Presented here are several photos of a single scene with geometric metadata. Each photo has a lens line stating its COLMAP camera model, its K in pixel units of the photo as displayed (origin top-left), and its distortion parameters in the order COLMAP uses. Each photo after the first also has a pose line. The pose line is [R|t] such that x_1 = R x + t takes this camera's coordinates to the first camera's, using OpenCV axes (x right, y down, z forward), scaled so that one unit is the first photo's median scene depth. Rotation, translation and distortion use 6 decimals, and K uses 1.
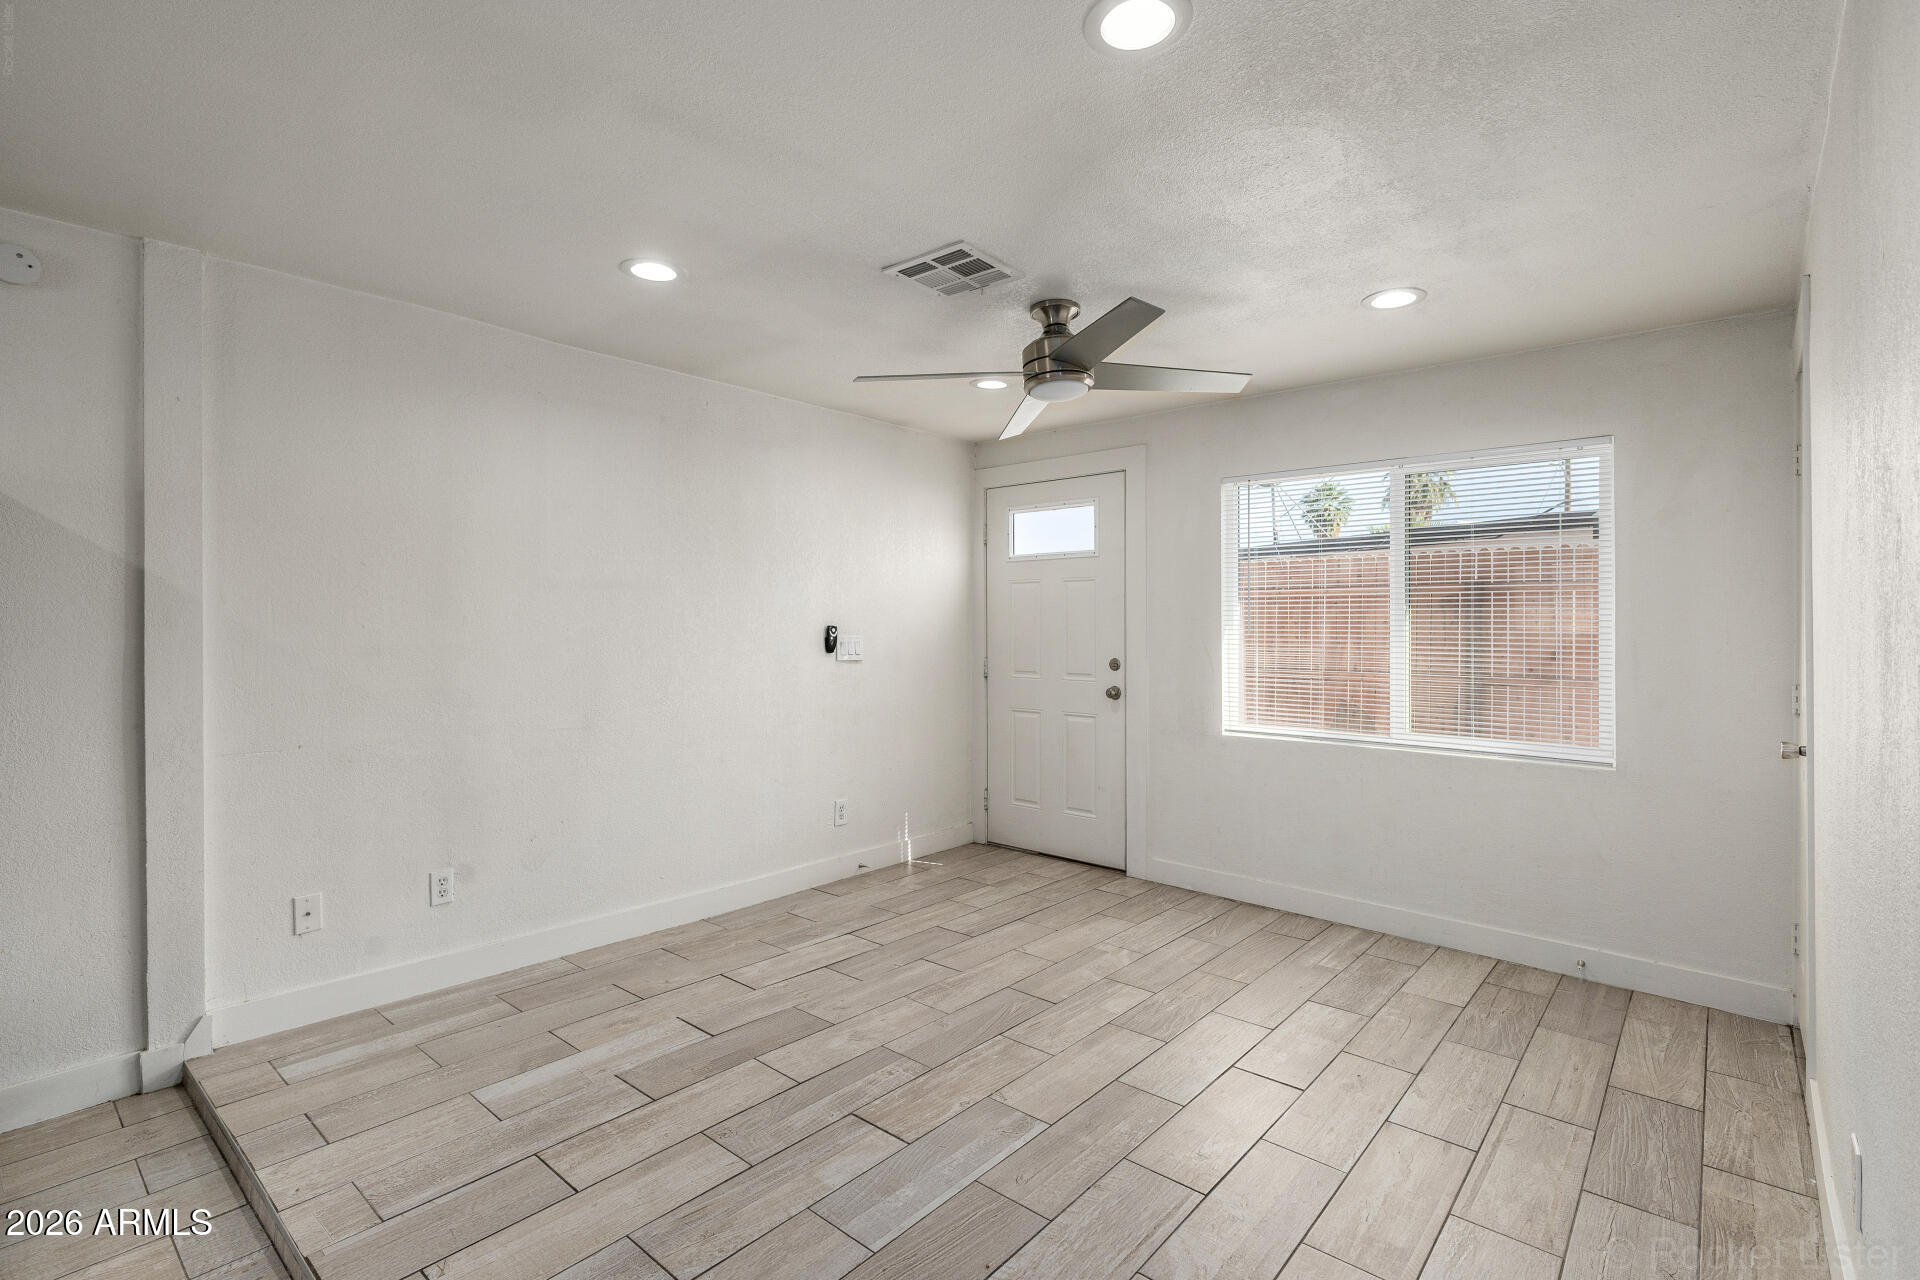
lens RADIAL K [[884.7, 0, 966.8], [0, 884.7, 634.9], [0, 0, 1]] dist [-0.001920, -0.000467]
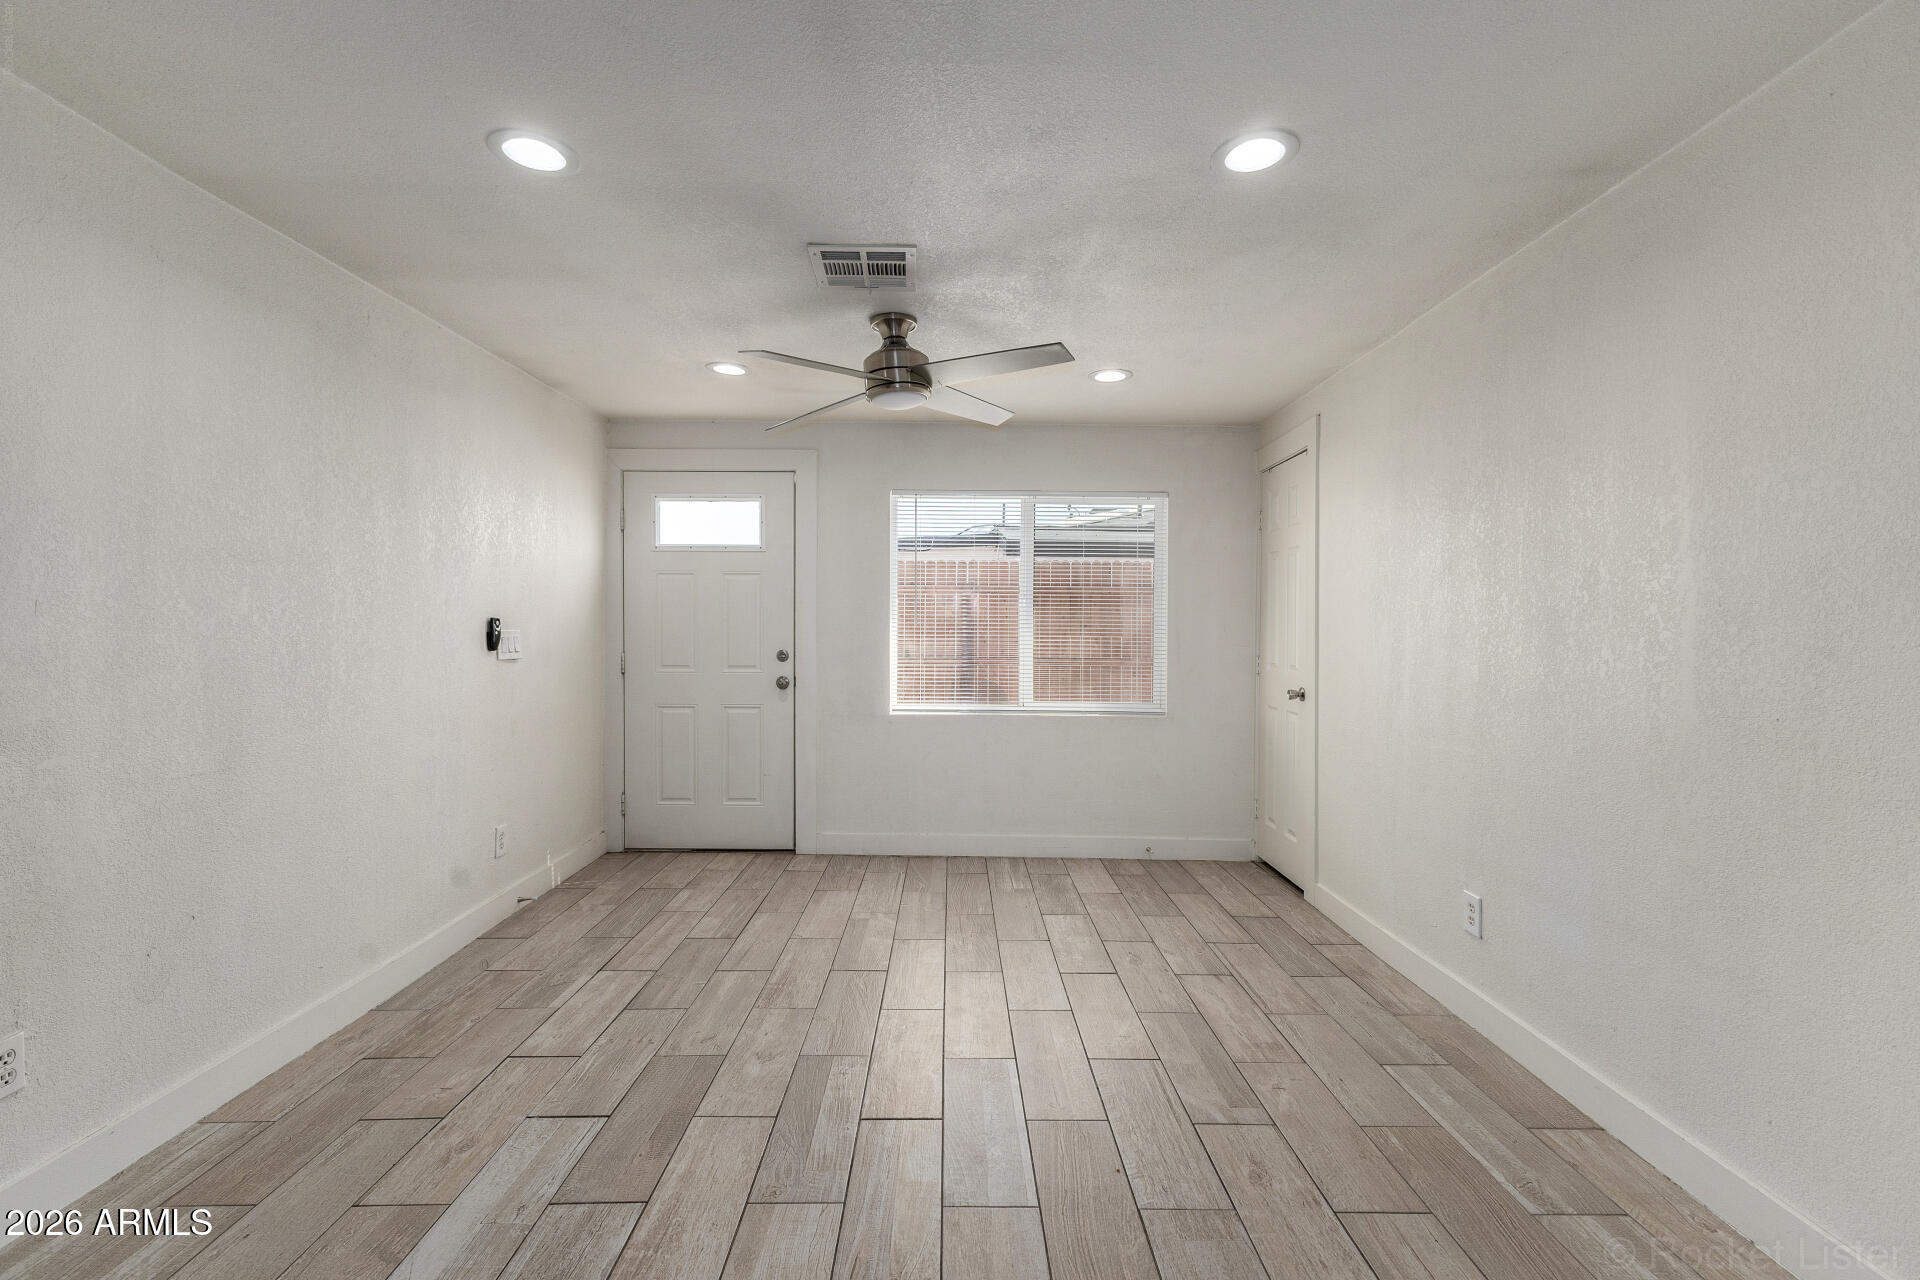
lens RADIAL K [[831.9, 0, 958.9], [0, 831.9, 640.2], [0, 0, 1]] dist [0.007064, -0.000127]
pose [[0.752238, -0.014106, 0.658740, -0.425908], [0.002678, 0.999828, 0.018352, -0.003146], [-0.658886, -0.012041, 0.752146, 0.158667]]
